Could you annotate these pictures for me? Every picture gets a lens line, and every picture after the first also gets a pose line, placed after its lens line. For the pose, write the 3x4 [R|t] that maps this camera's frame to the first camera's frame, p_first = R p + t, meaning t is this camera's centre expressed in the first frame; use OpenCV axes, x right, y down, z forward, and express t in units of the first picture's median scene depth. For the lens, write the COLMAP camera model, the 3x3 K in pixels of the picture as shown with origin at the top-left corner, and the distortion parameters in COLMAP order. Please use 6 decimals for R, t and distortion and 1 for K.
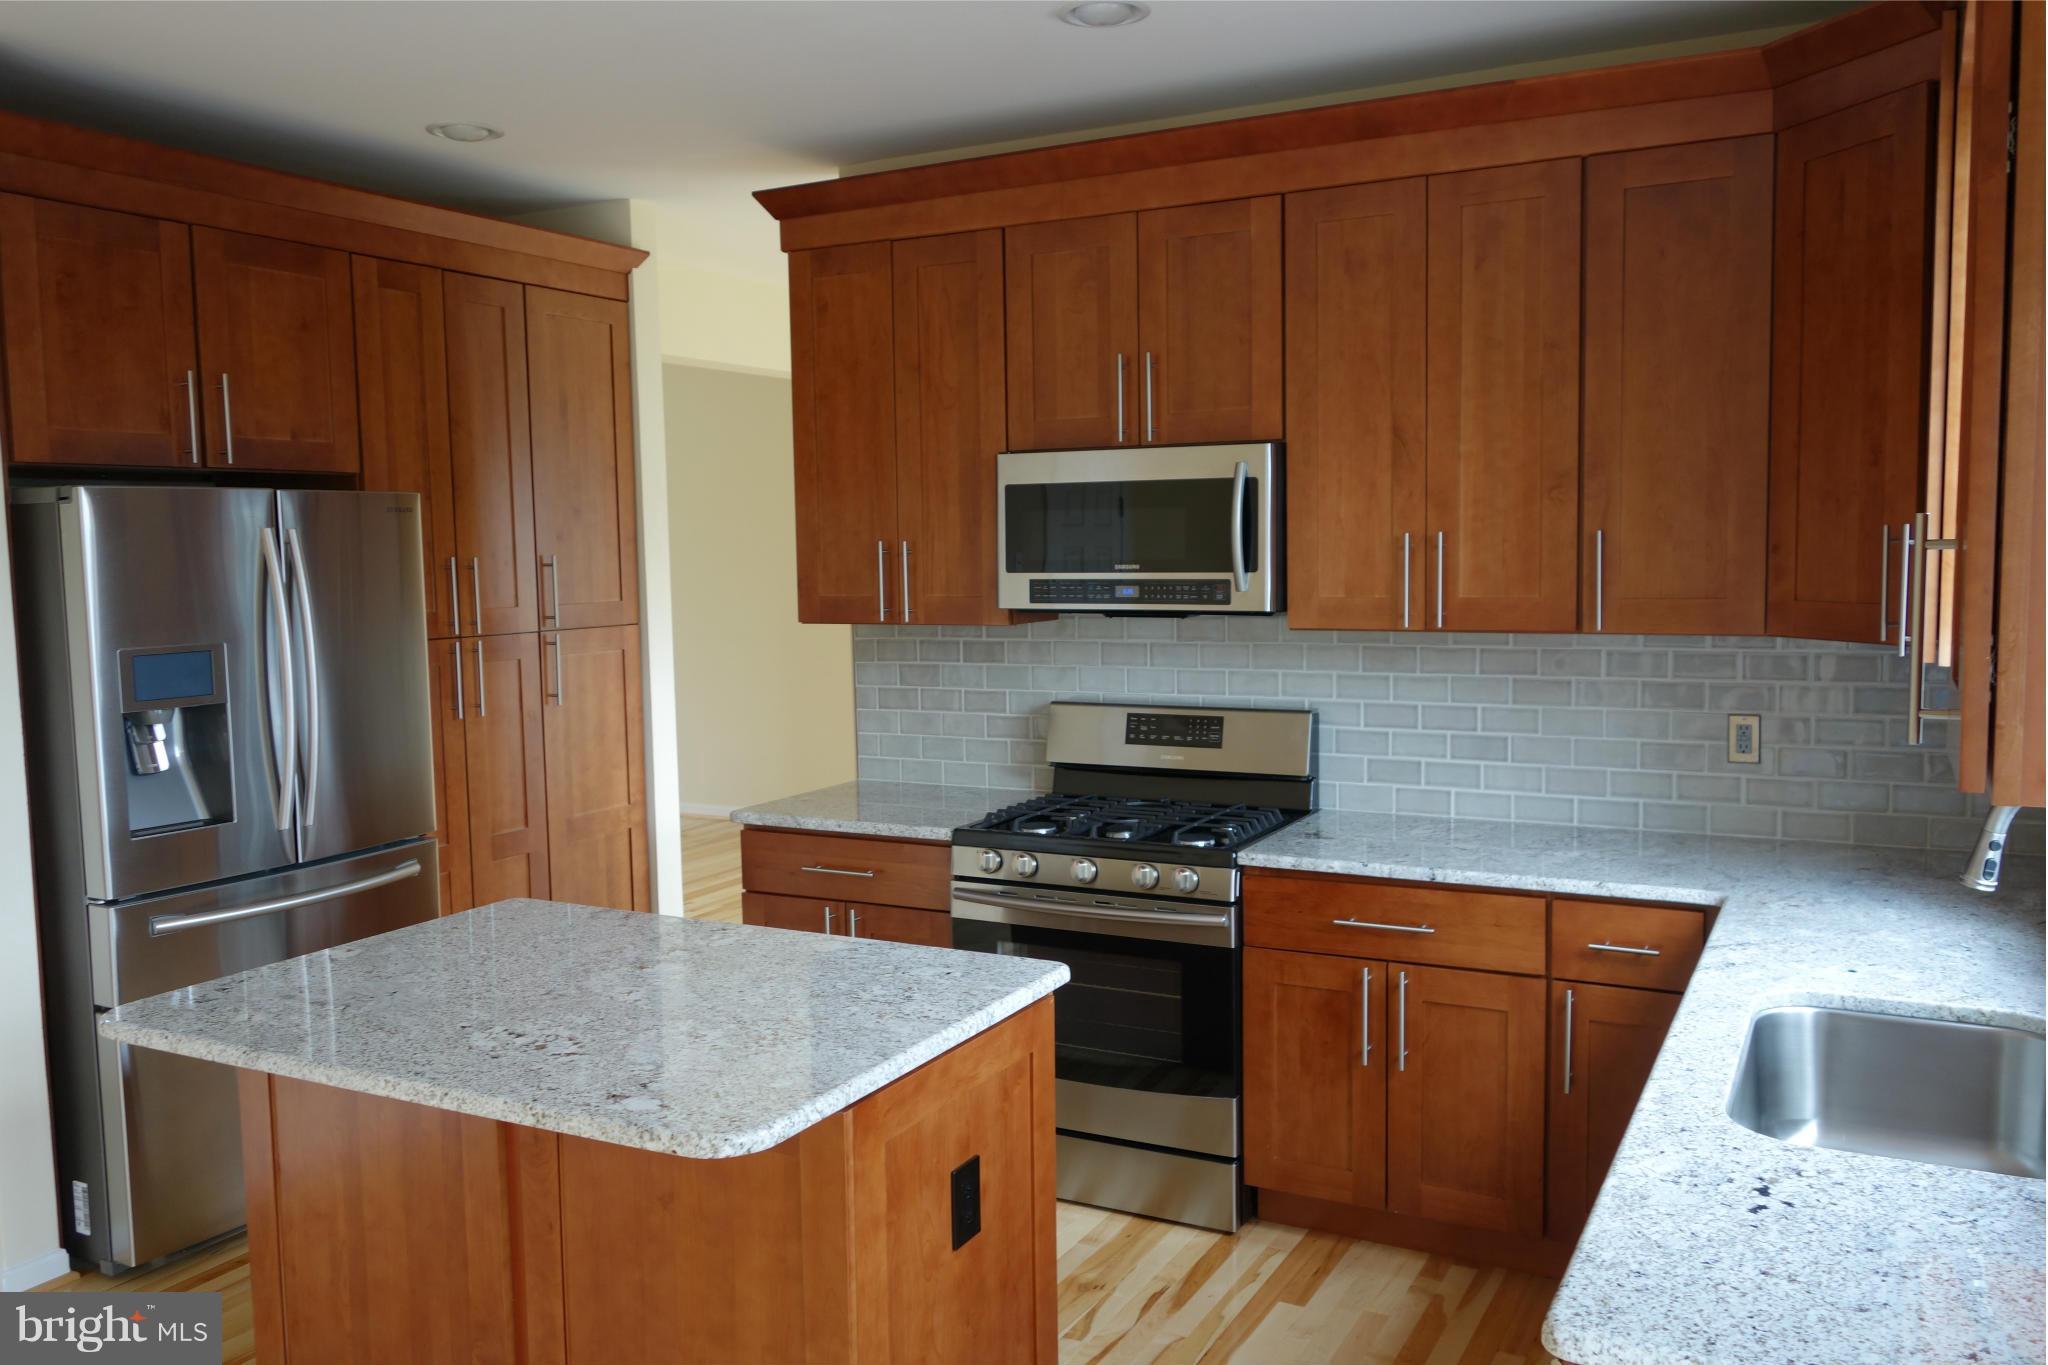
lens RADIAL K [[1627.3, 0, 1023.3], [0, 1627.3, 683.0], [0, 0, 1]] dist [0.005762, 0.001553]
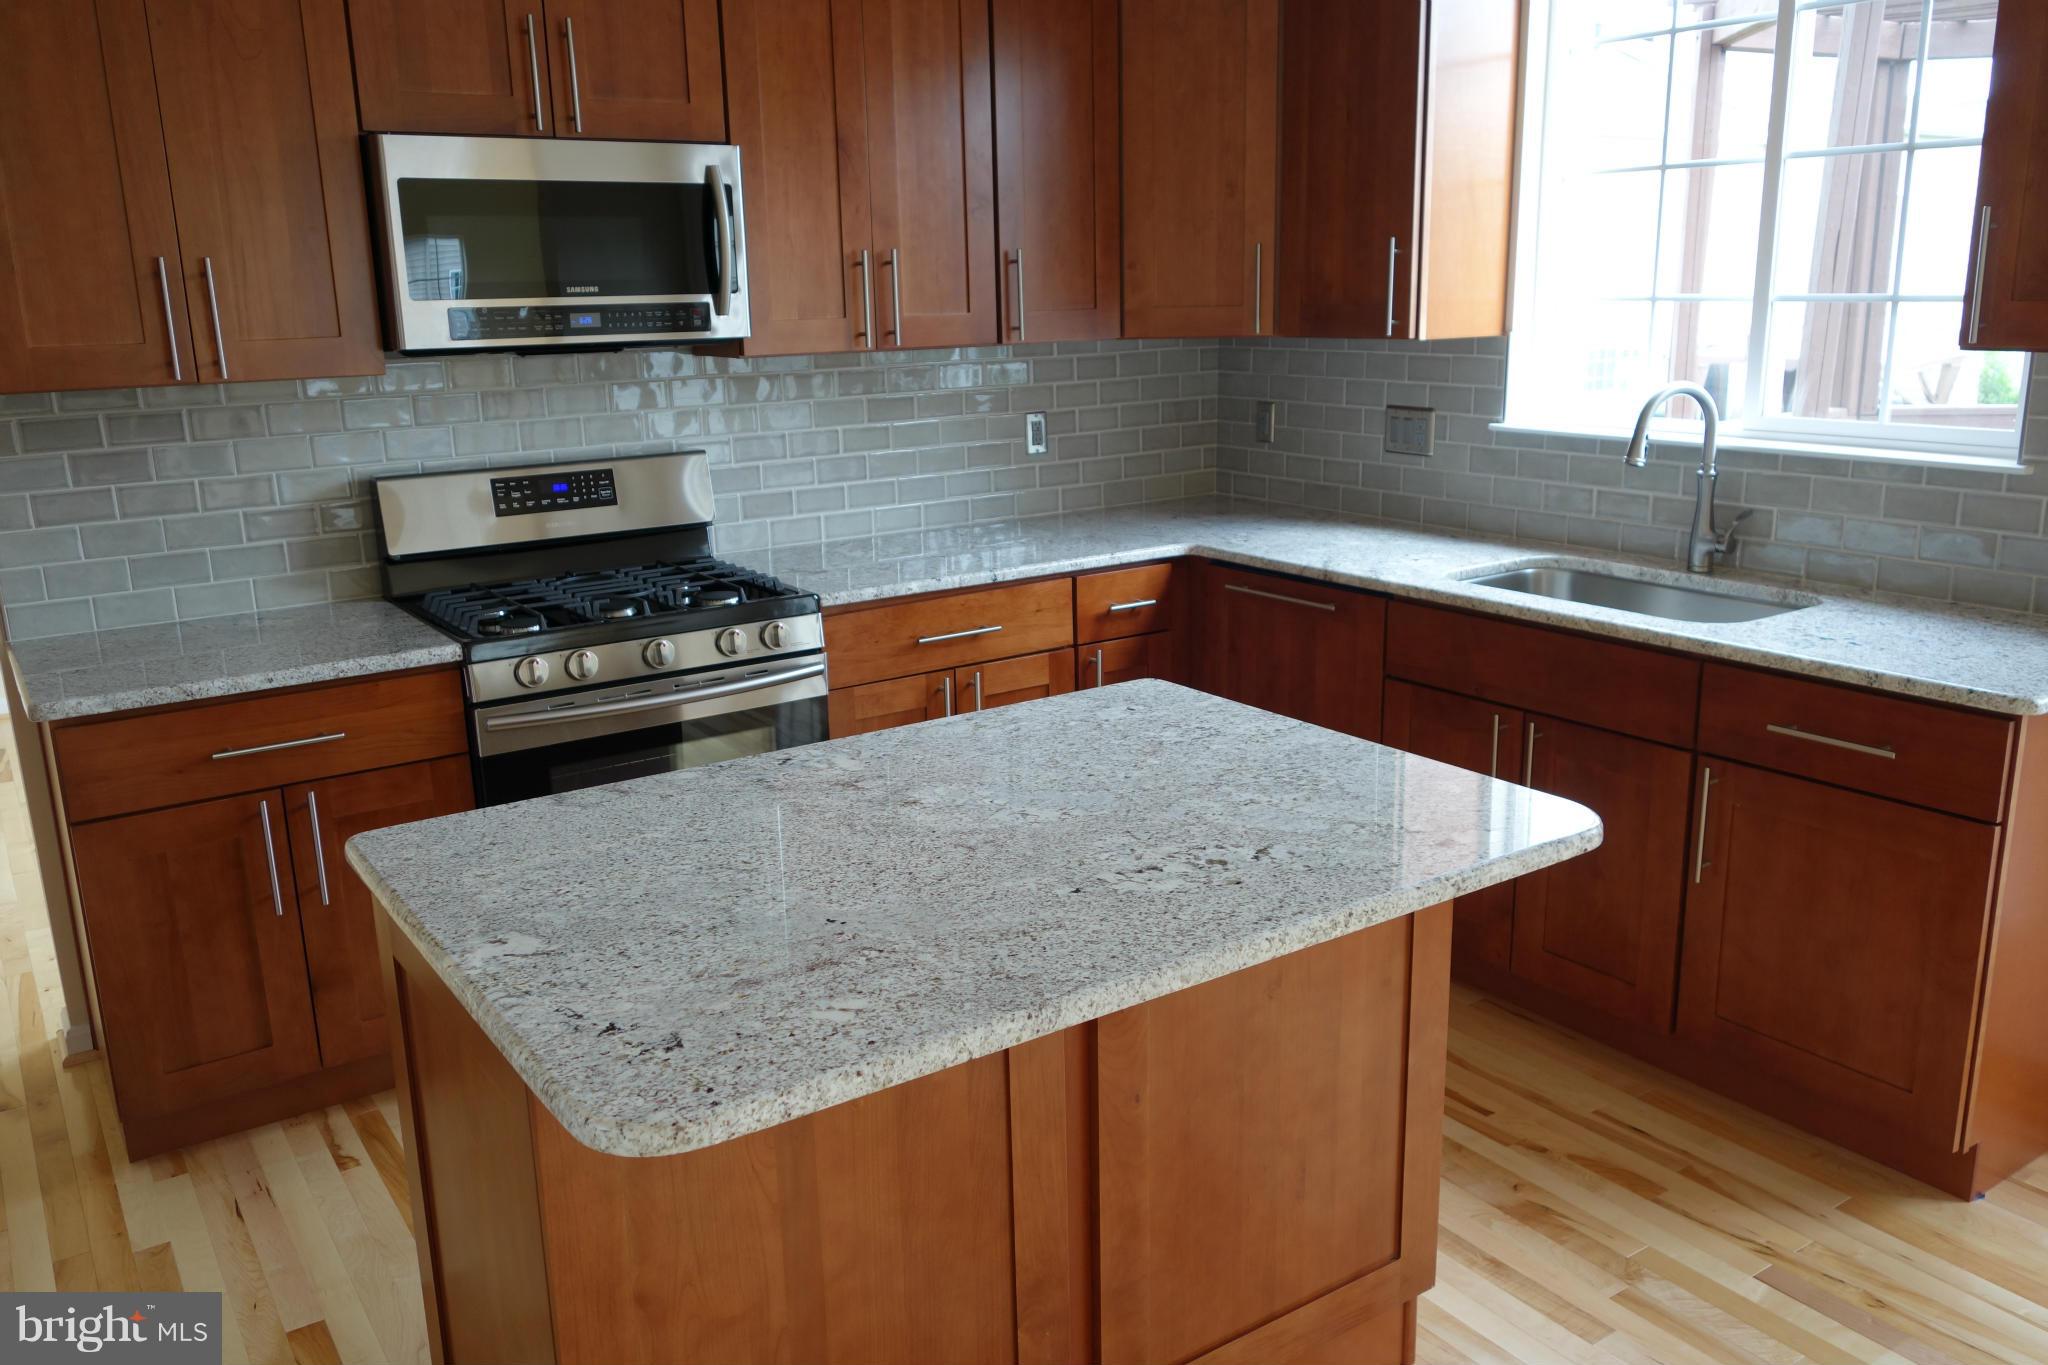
lens RADIAL K [[1627.3, 0, 1024.9], [0, 1627.3, 685.0], [0, 0, 1]] dist [0.005762, 0.001553]
pose [[0.461340, -0.210377, 0.861920, -0.600524], [0.093036, 0.977596, 0.188814, -0.010967], [-0.882332, -0.006917, 0.470577, 0.426156]]
